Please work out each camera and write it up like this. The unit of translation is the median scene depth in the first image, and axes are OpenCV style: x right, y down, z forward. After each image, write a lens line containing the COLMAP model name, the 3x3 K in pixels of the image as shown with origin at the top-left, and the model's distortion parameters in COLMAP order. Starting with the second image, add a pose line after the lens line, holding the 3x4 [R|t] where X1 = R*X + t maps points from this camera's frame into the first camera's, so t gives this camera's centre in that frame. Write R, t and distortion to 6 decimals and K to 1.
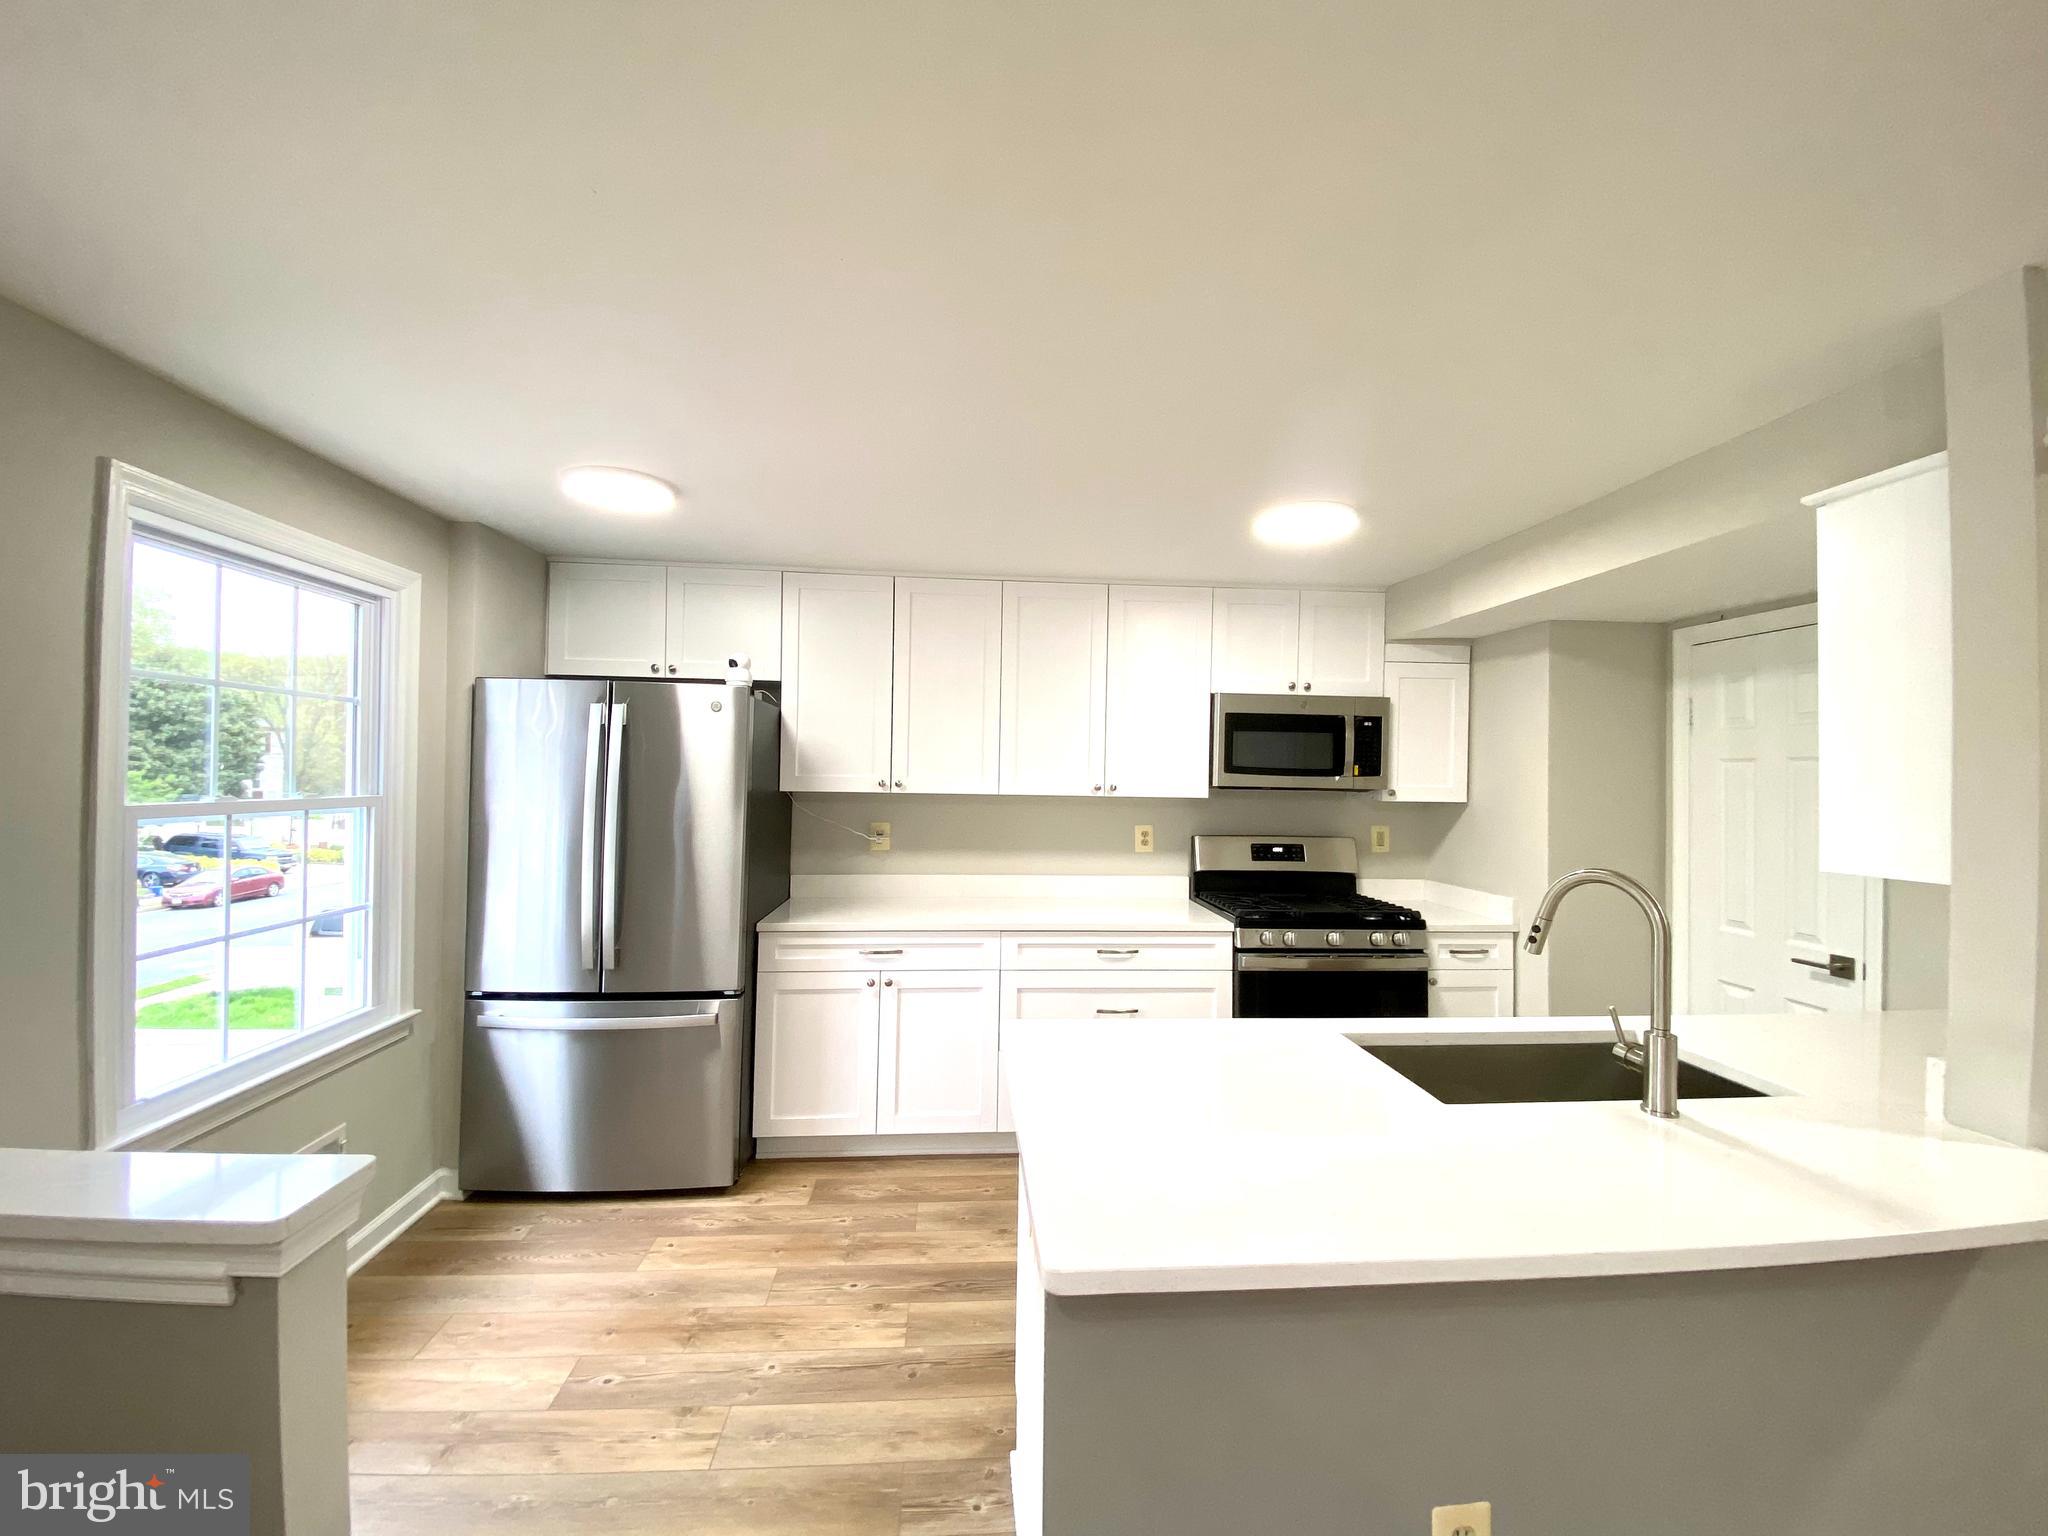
lens RADIAL K [[830.6, 0, 1020.5], [0, 830.6, 764.7], [0, 0, 1]] dist [0.026240, -0.023066]
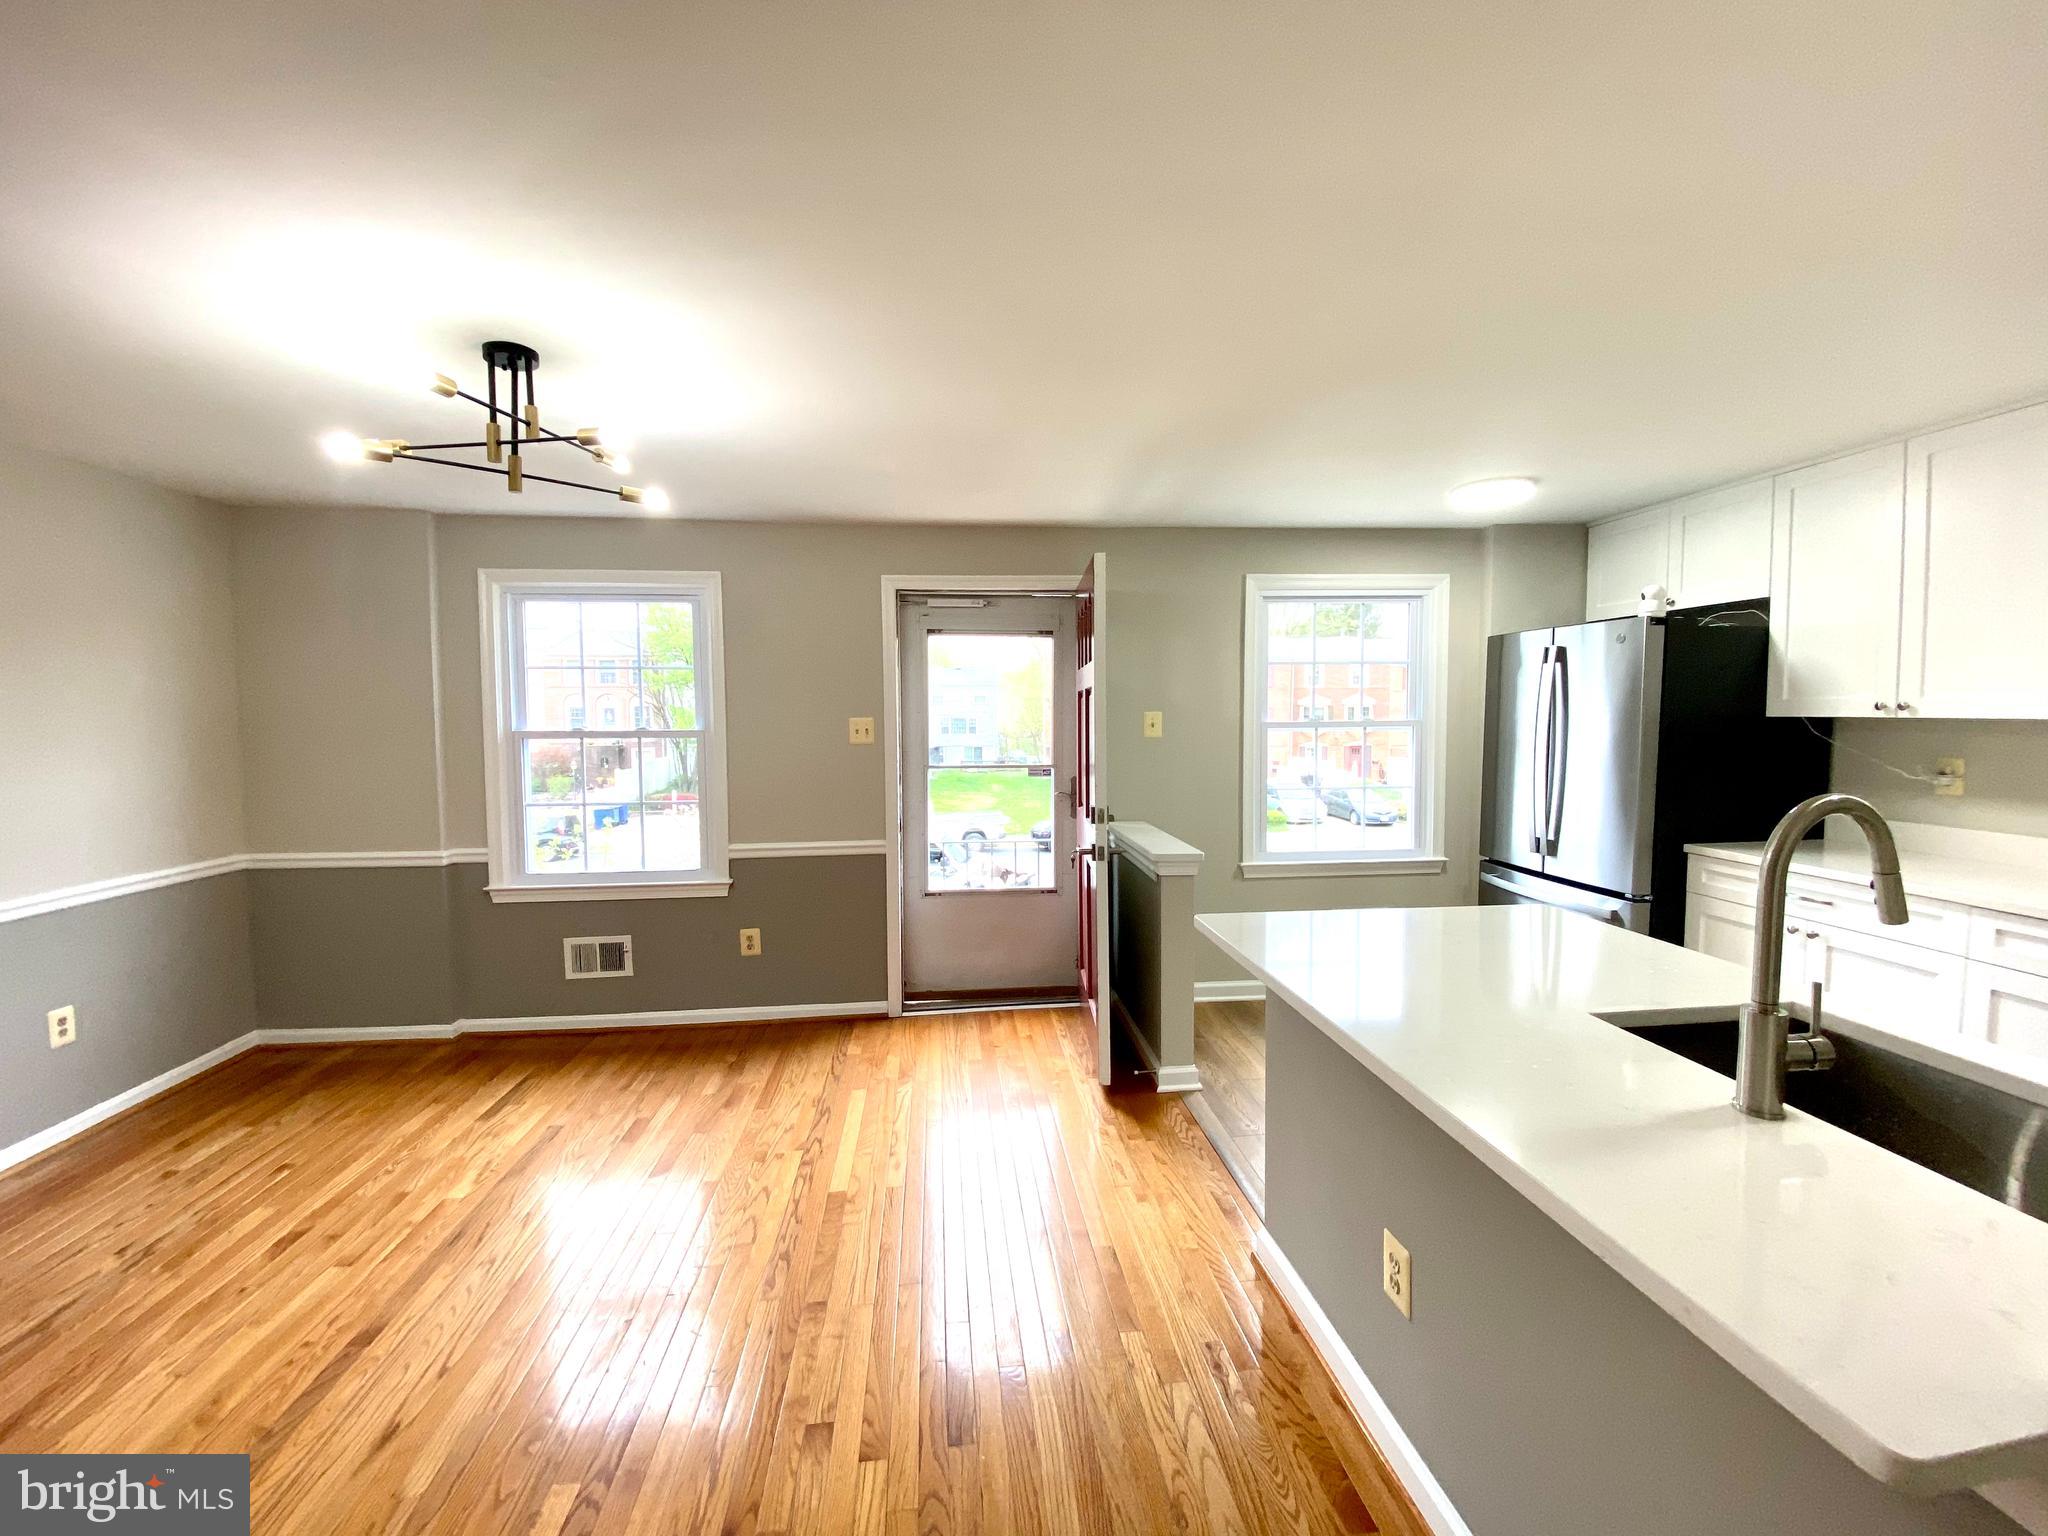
lens RADIAL K [[830.6, 0, 1020.5], [0, 830.6, 764.7], [0, 0, 1]] dist [0.026240, -0.023066]
pose [[0.020827, 0.050368, -0.998514, 0.651779], [0.022129, 0.998462, 0.050827, 0.020065], [0.999538, -0.023155, 0.019680, 0.149230]]
